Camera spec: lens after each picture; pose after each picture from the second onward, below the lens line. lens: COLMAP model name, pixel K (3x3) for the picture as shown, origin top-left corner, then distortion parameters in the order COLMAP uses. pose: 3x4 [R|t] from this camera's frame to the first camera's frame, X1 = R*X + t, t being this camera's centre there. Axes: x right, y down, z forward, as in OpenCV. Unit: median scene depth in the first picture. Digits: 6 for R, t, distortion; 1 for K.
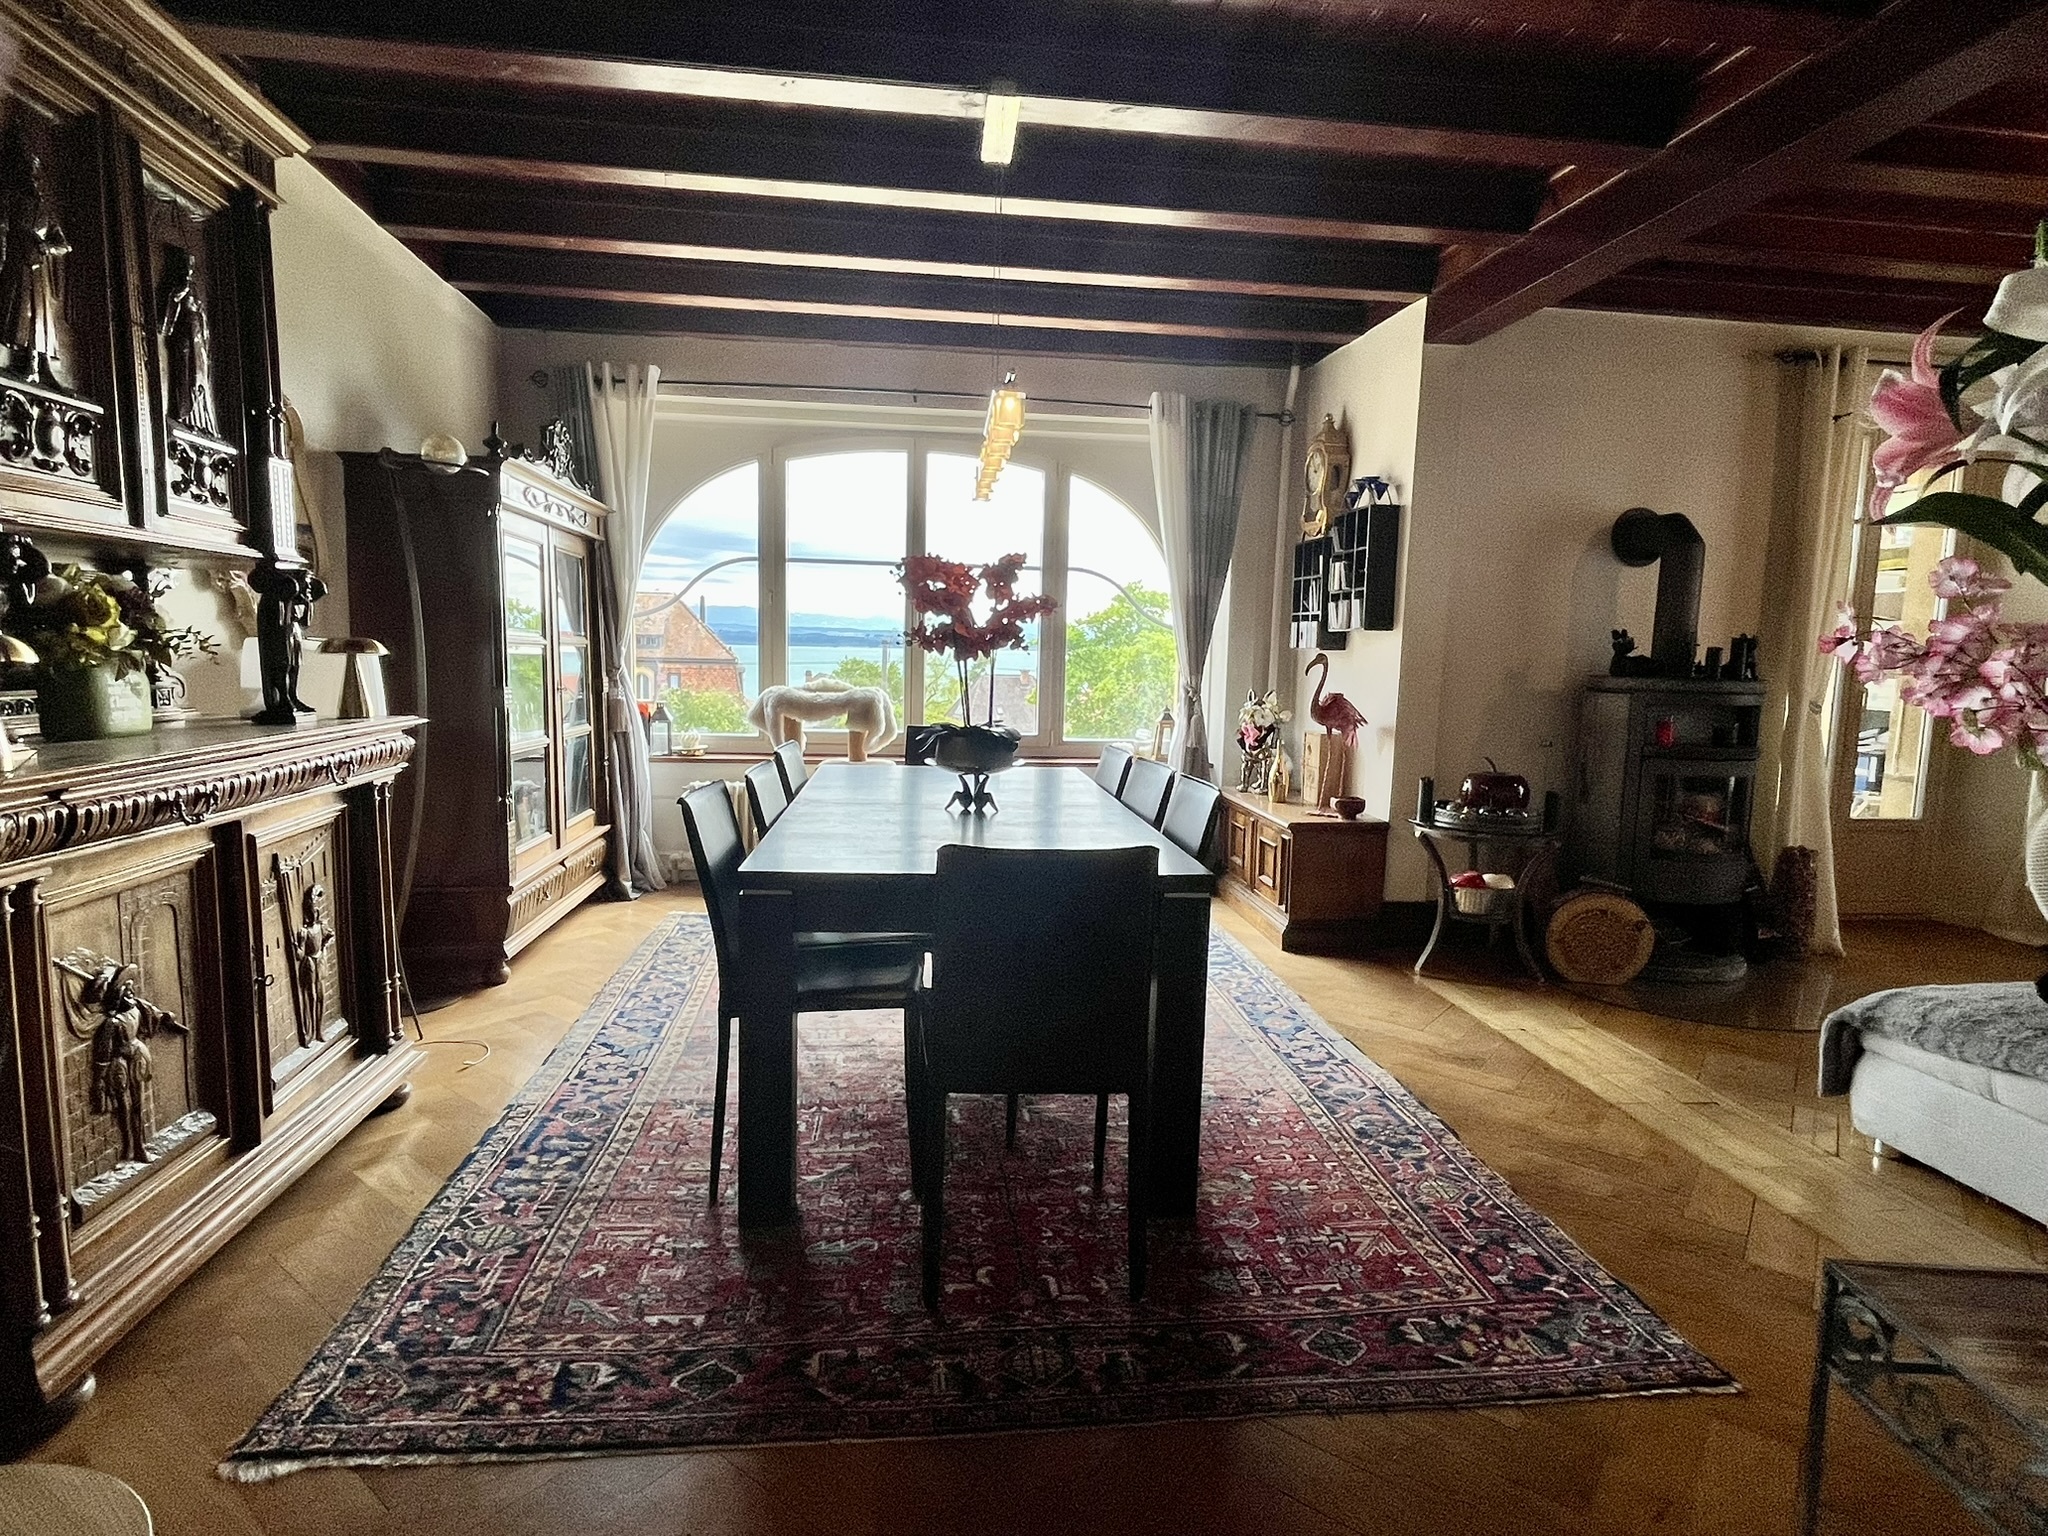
lens RADIAL K [[1088.2, 0, 1024.0], [0, 1088.2, 768.0], [0, 0, 1]] dist [0.000264, 0.000003]
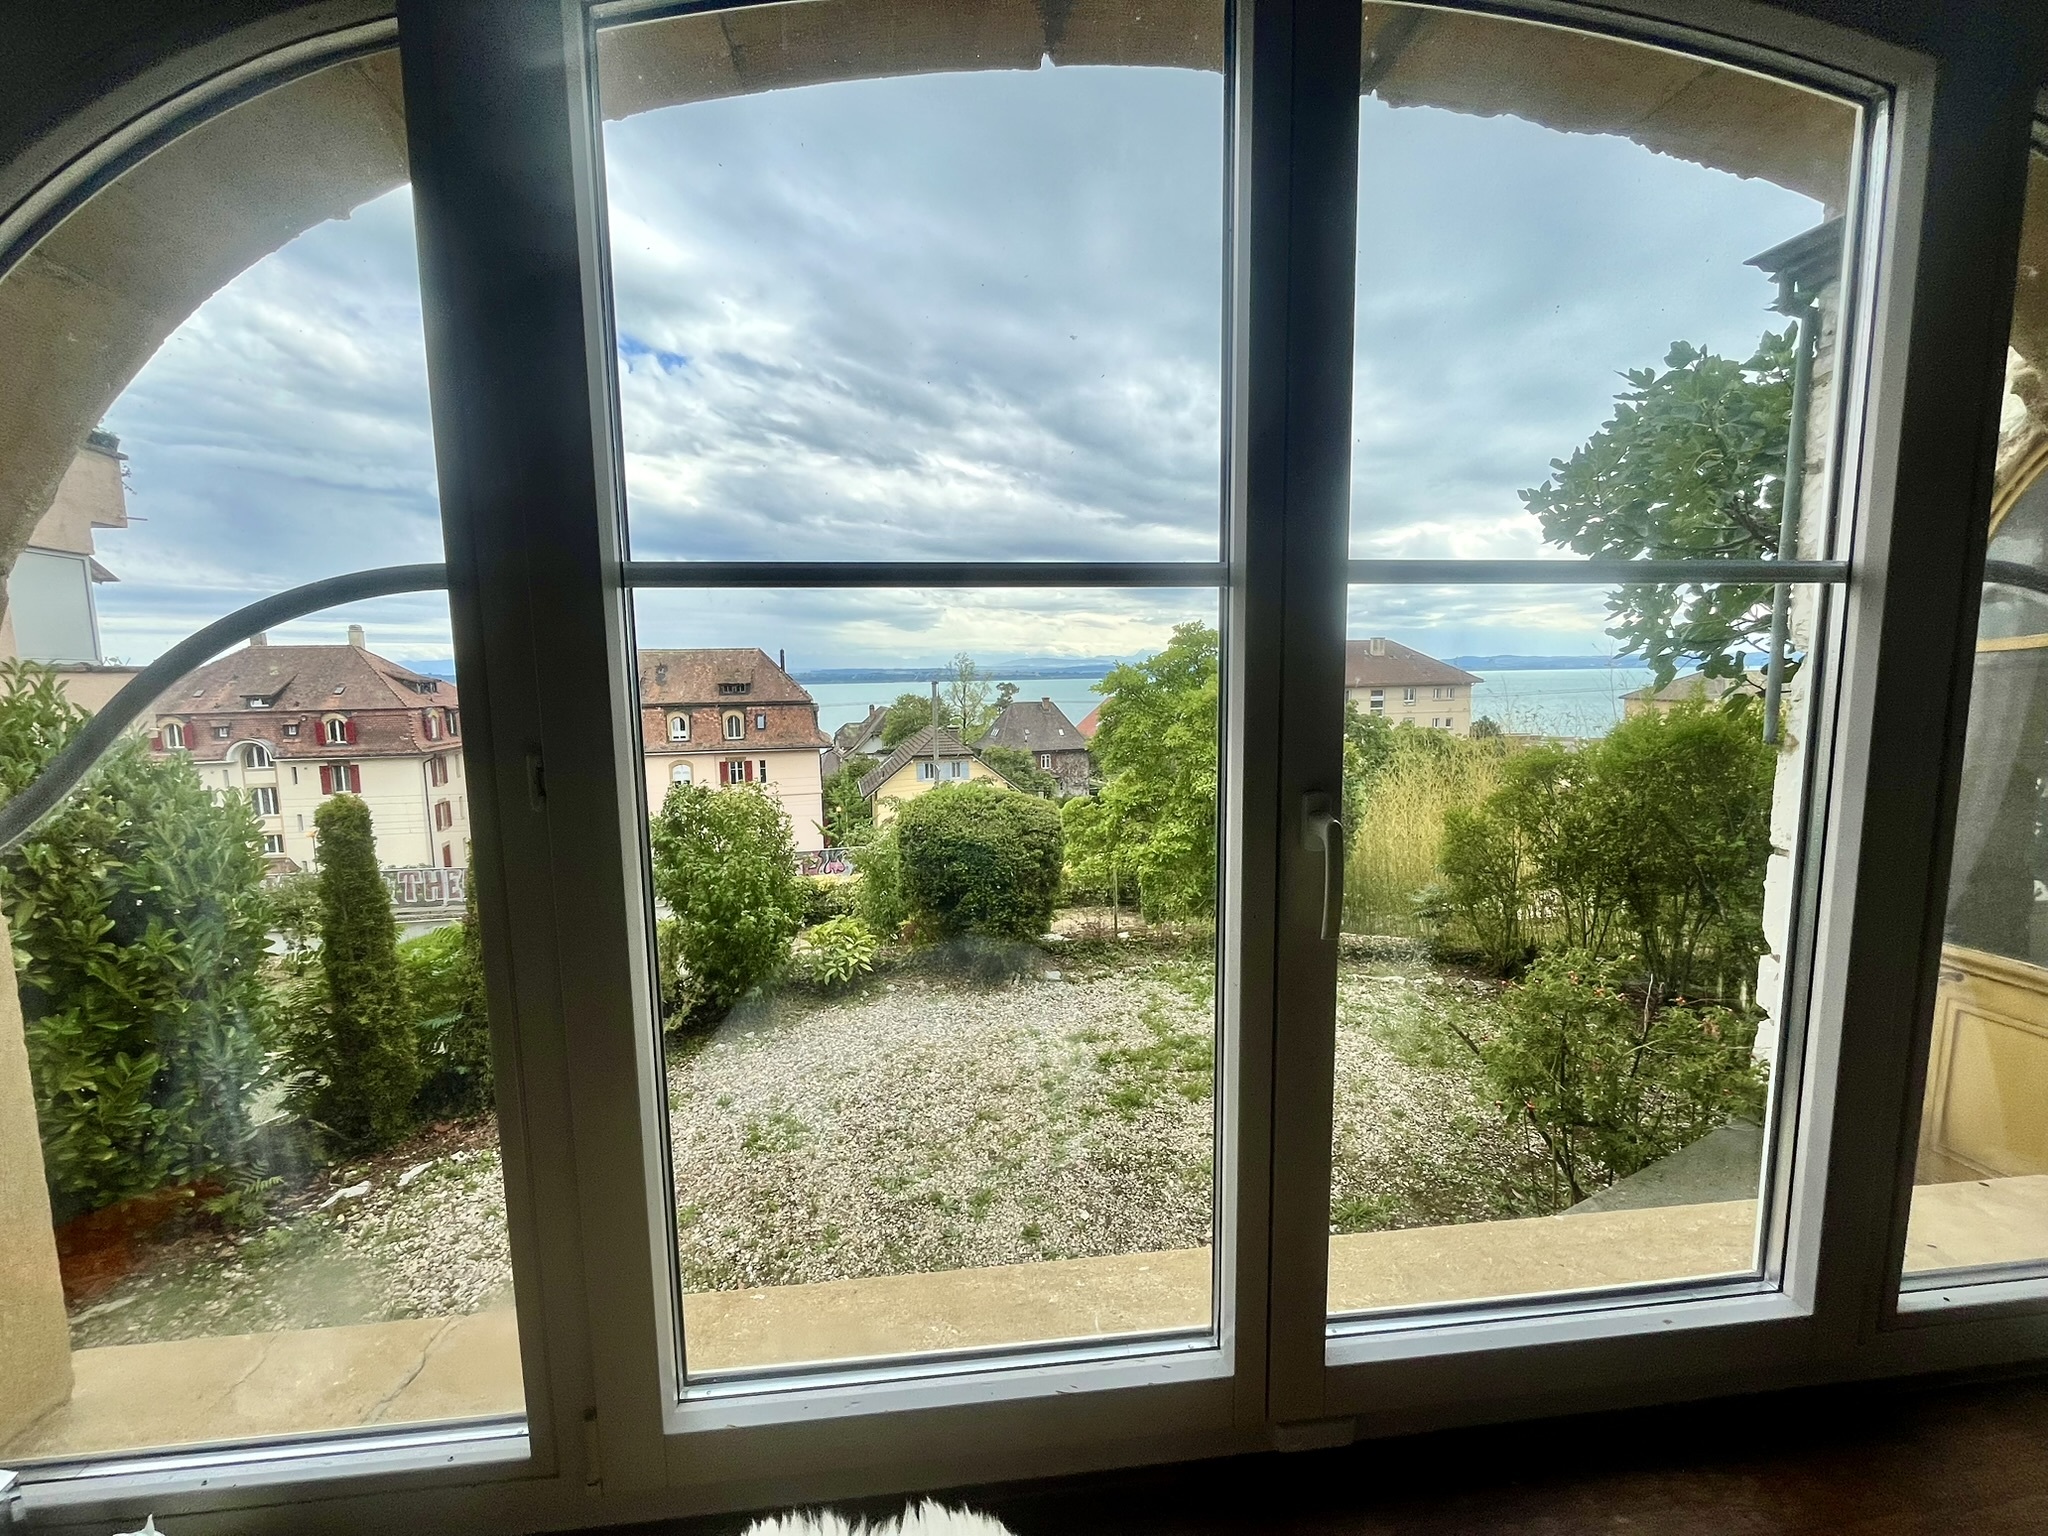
lens RADIAL K [[839.1, 0, 1024.0], [0, 839.1, 768.0], [0, 0, 1]] dist [-0.002069, 0.000205]
pose [[0.998996, -0.039408, -0.021291, -0.039559], [0.039341, 0.999220, -0.003554, -0.044487], [0.021415, 0.002713, 0.999767, 0.253507]]
